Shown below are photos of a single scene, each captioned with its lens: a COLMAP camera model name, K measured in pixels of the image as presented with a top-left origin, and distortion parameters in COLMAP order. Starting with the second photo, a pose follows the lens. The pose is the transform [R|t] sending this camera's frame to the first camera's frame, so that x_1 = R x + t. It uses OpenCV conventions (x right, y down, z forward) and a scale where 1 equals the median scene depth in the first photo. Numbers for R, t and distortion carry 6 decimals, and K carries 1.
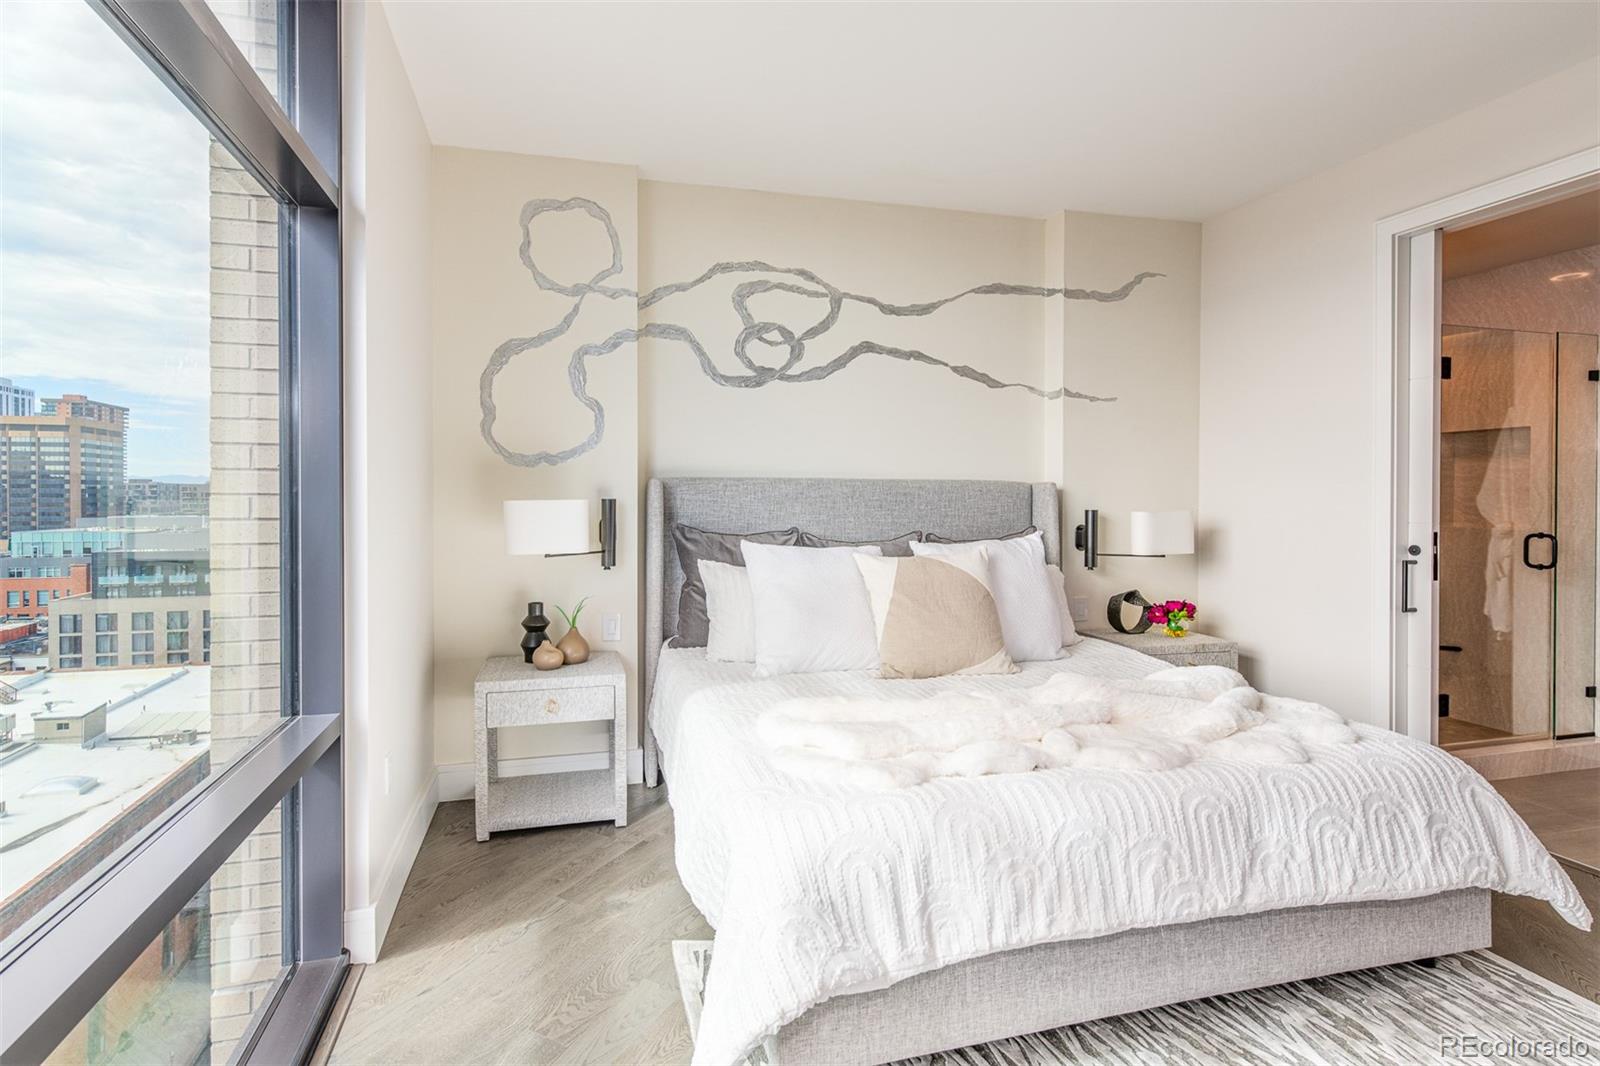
lens RADIAL K [[749.6, 0, 759.8], [0, 749.6, 506.9], [0, 0, 1]] dist [-0.000001, -0.002098]
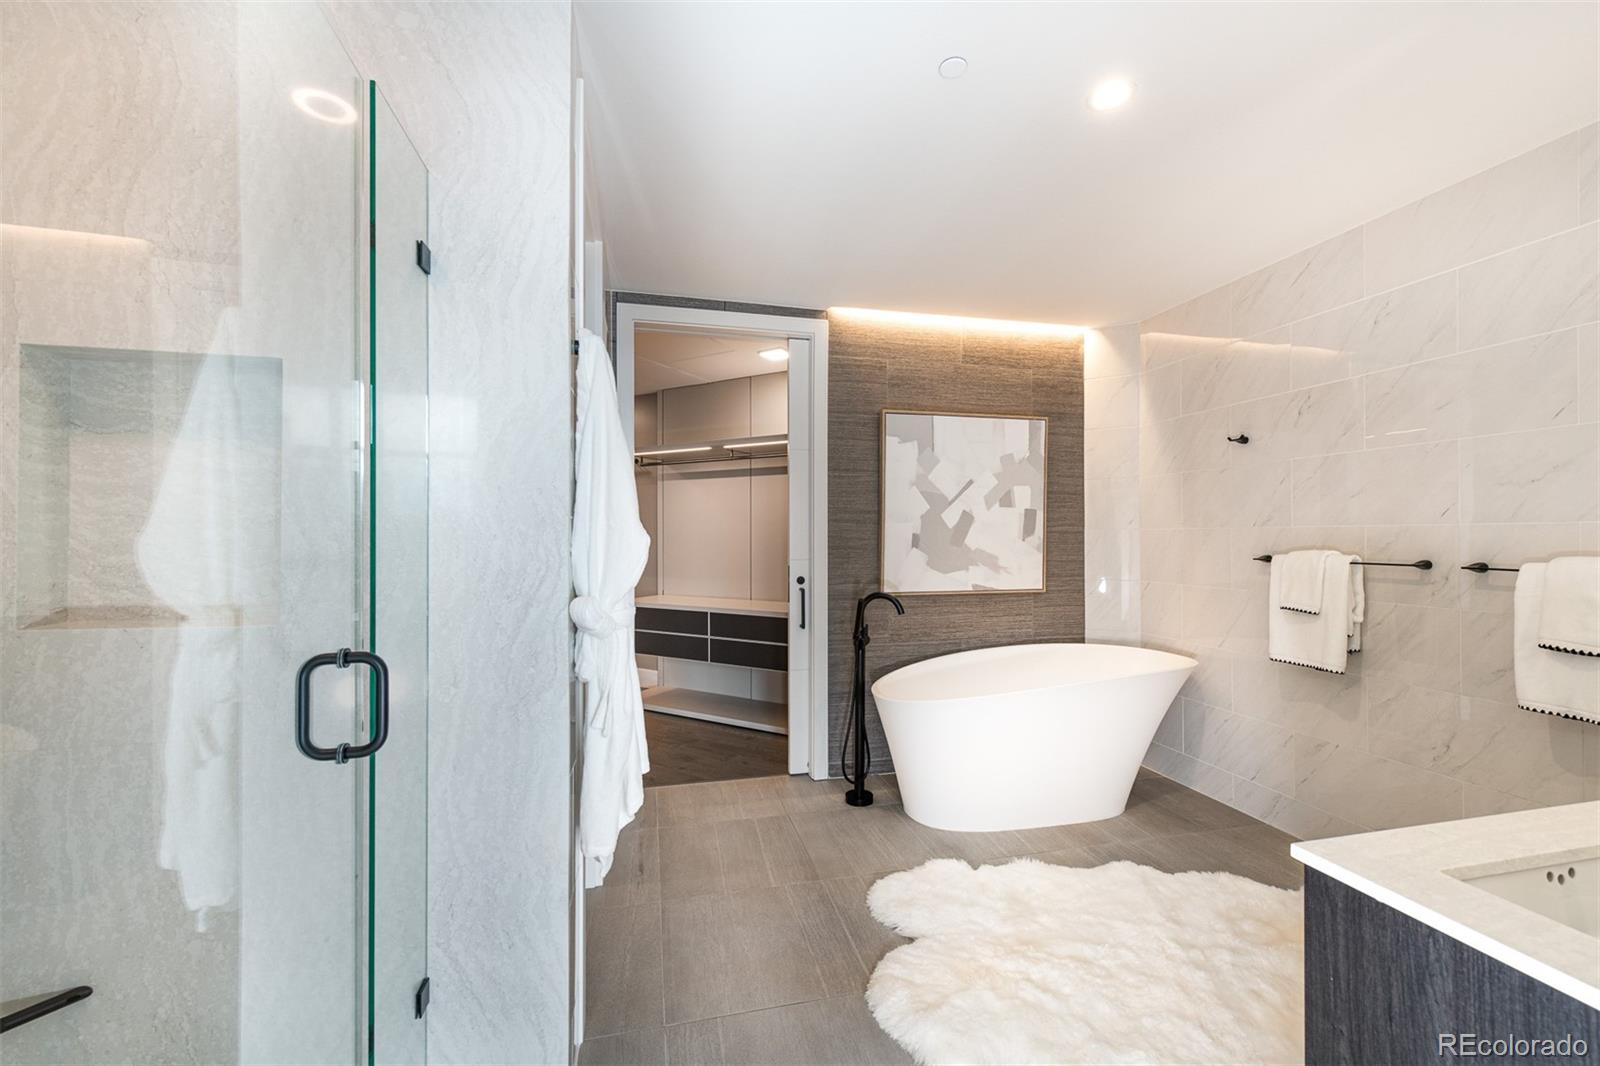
lens RADIAL K [[643.0, 0, 798.1], [0, 643.0, 536.5], [0, 0, 1]] dist [0.007244, -0.001645]
pose [[0.002351, 0.006633, 0.999975, 0.683432], [0.013186, 0.999891, -0.006663, -0.010191], [-0.999910, 0.013201, 0.002264, 0.718666]]
